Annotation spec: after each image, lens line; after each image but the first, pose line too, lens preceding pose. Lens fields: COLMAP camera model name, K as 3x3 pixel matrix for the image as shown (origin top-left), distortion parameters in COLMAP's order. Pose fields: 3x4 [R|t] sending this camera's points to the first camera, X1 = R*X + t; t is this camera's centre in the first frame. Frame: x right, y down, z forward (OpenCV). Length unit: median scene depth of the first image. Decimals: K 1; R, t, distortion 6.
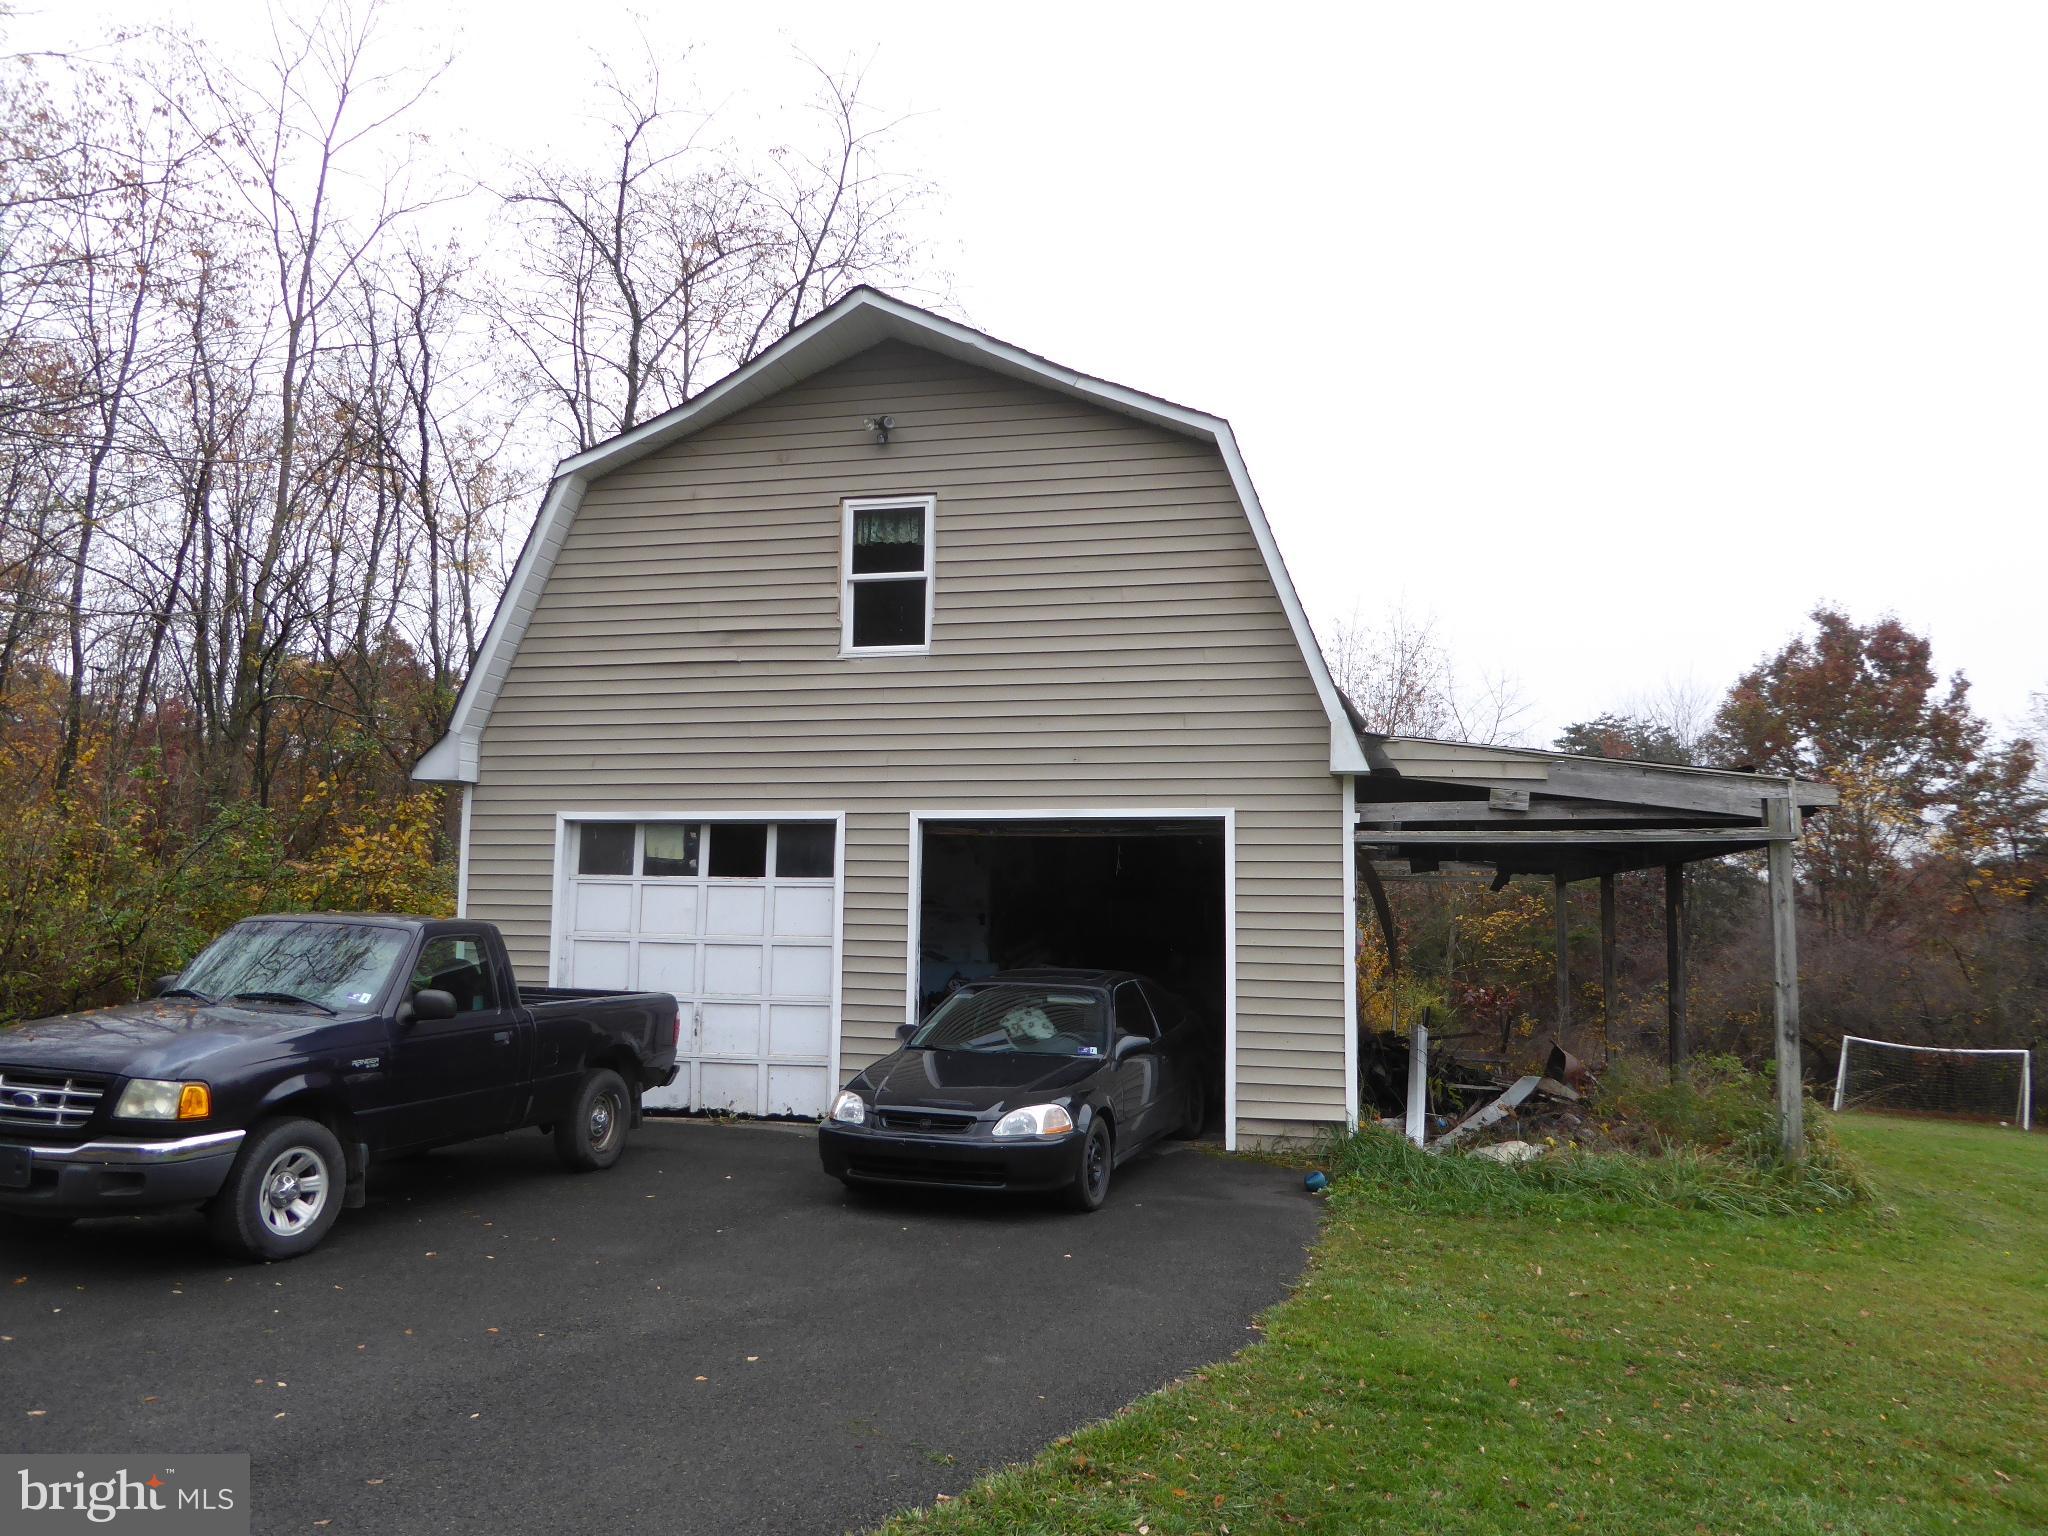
lens RADIAL K [[1475.0, 0, 1024.0], [0, 1475.0, 768.0], [0, 0, 1]] dist [-0.024607, 0.005378]
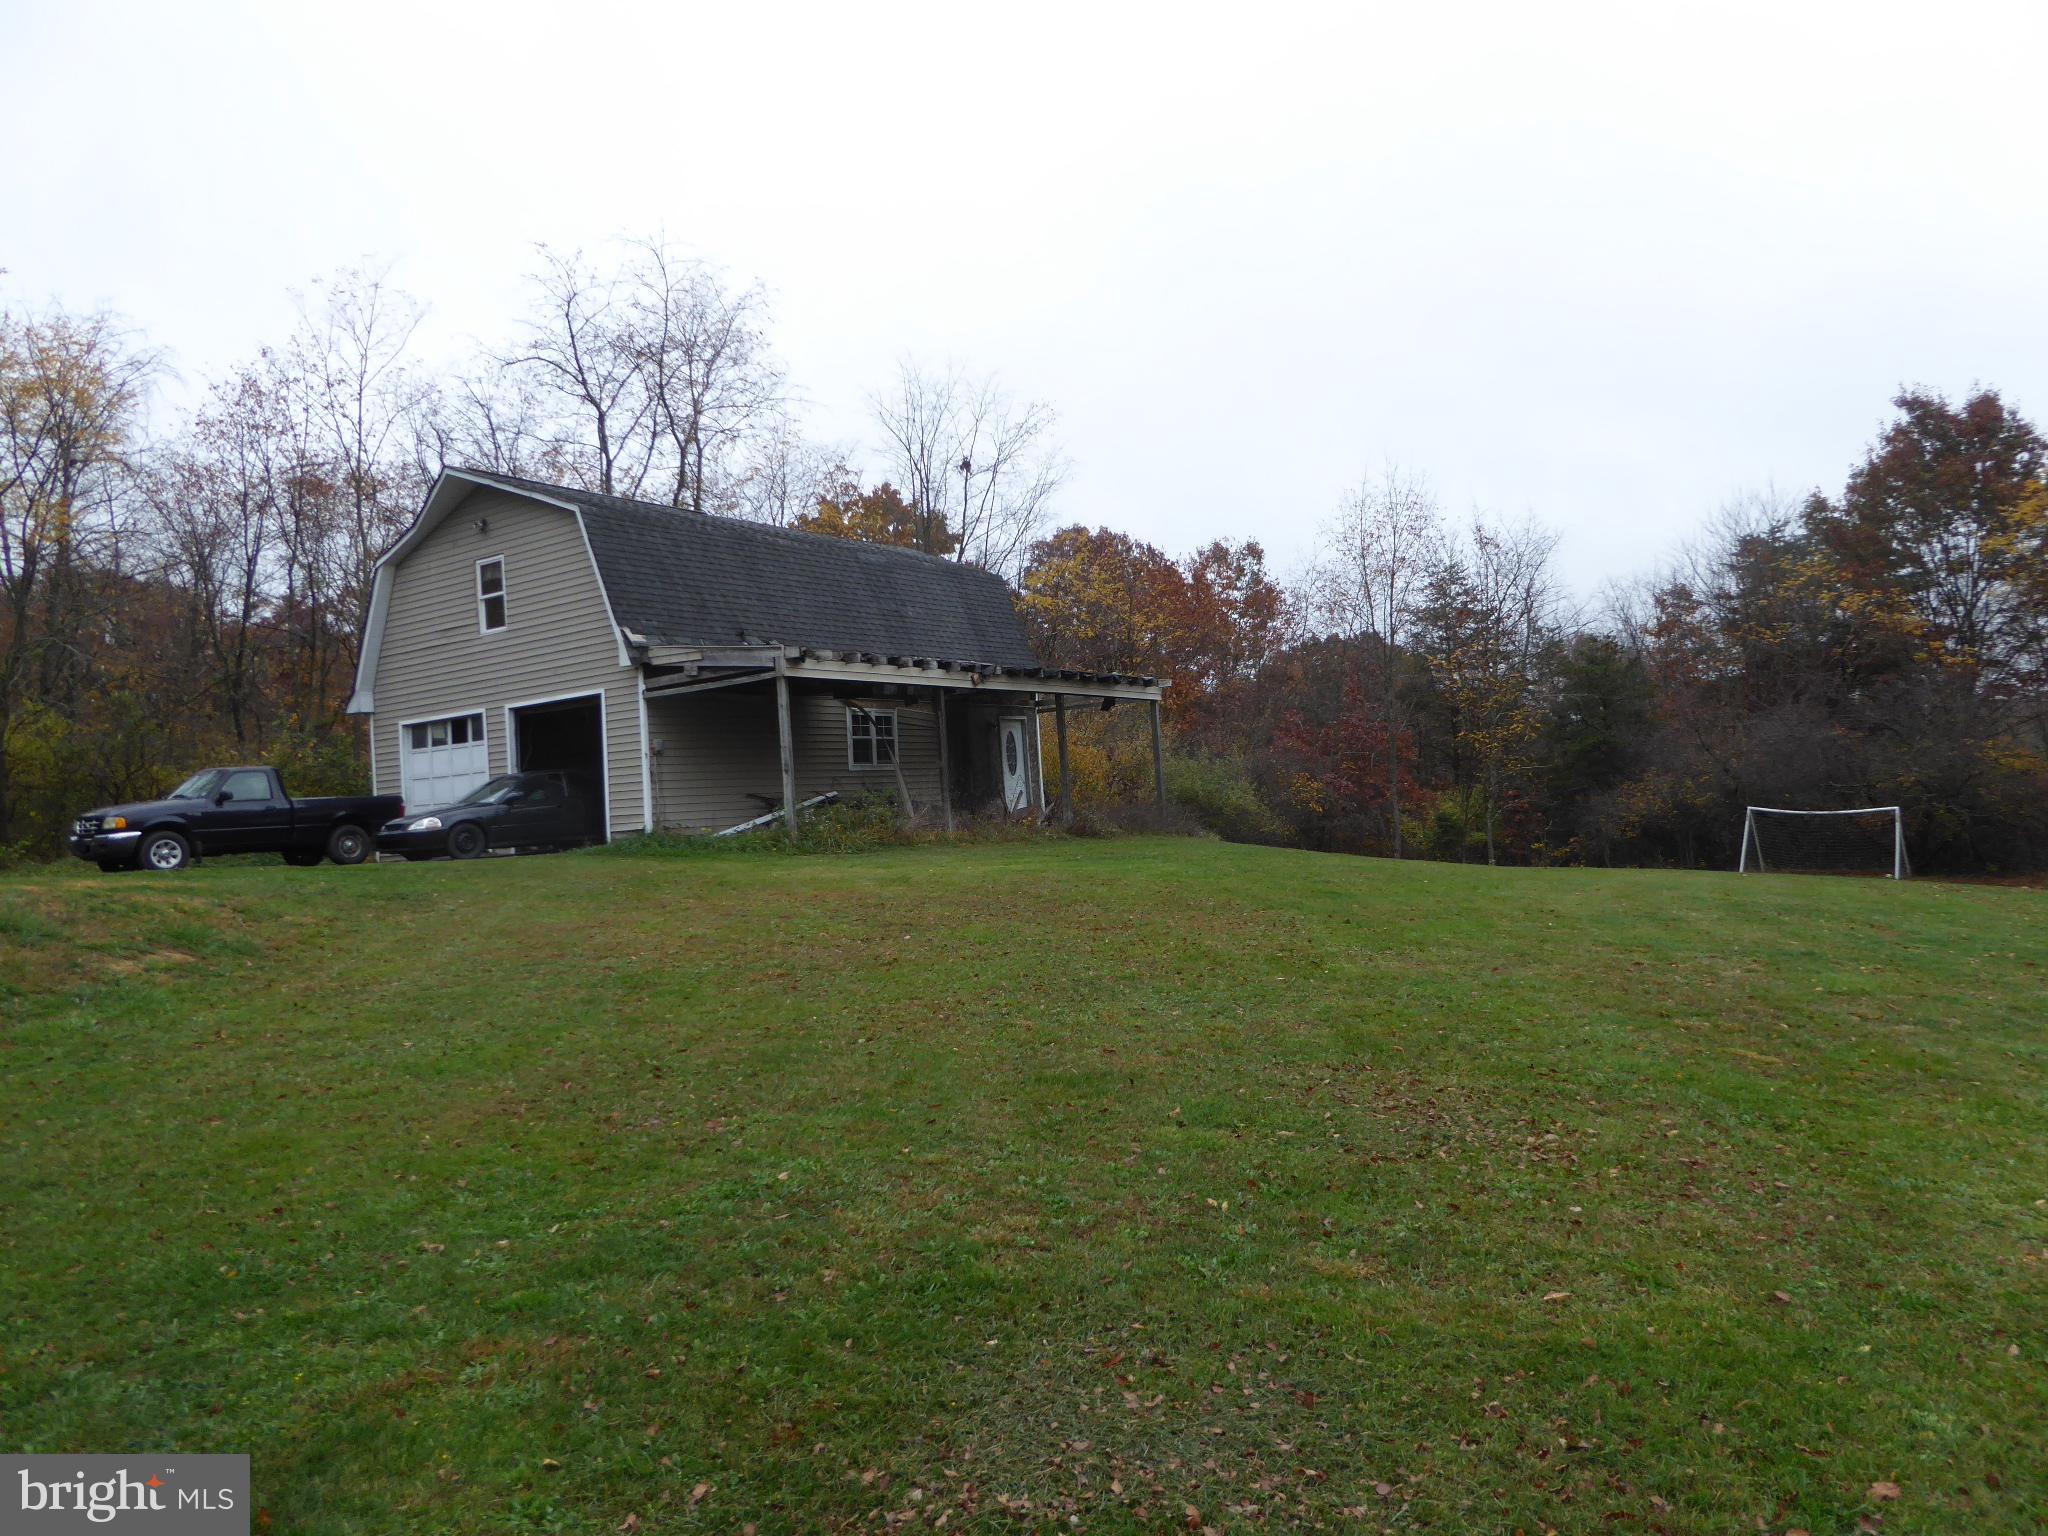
lens RADIAL K [[1475.0, 0, 1024.0], [0, 1475.0, 768.0], [0, 0, 1]] dist [-0.024607, 0.005378]
pose [[0.918055, -0.086300, -0.386945, 1.399079], [0.114778, 0.992078, 0.051058, 0.095236], [0.379474, -0.091287, 0.920688, -0.669319]]
